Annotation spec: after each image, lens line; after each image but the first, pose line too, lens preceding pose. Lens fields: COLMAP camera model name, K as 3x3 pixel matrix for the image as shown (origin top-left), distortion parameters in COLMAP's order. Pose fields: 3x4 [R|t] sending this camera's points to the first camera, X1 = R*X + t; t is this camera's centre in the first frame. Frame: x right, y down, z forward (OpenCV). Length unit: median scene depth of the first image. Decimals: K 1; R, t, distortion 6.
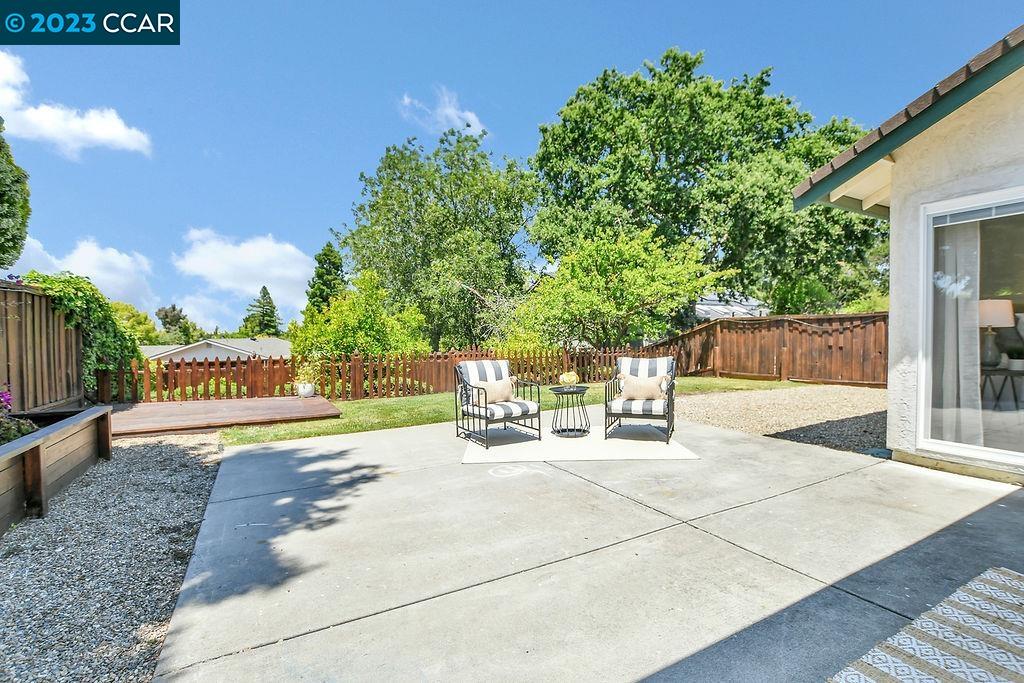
lens RADIAL K [[474.5, 0, 515.9], [0, 474.5, 338.9], [0, 0, 1]] dist [-0.032430, 0.004099]
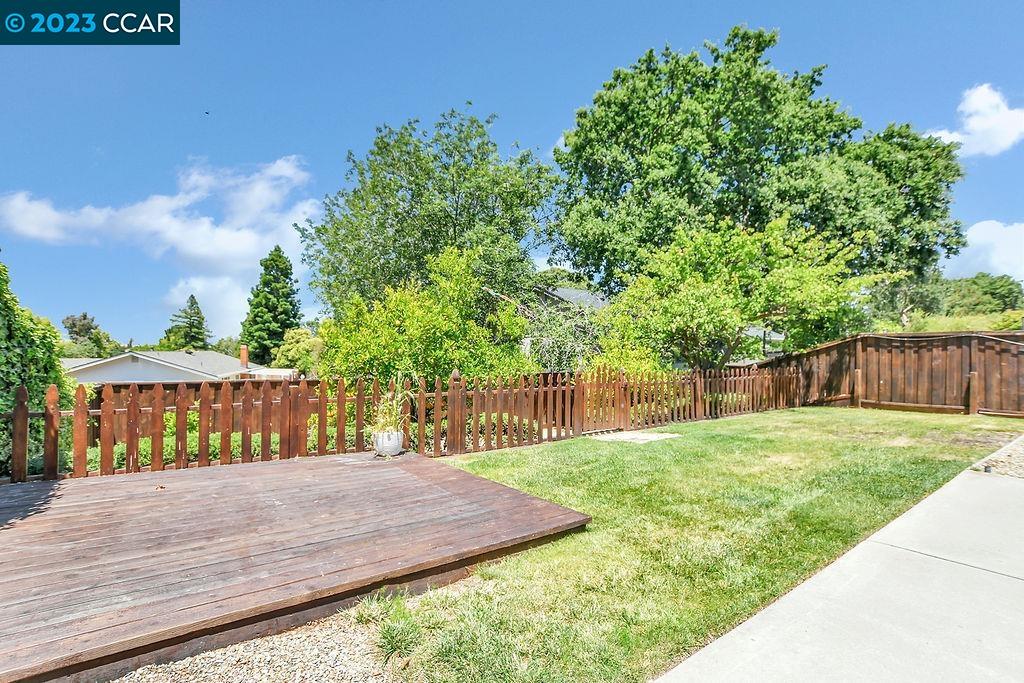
lens RADIAL K [[474.5, 0, 516.6], [0, 474.5, 346.5], [0, 0, 1]] dist [-0.032430, 0.004099]
pose [[0.992295, 0.017183, 0.122697, -0.170661], [-0.014398, 0.999619, -0.023550, 0.003246], [-0.123055, 0.021602, 0.992165, 0.197797]]
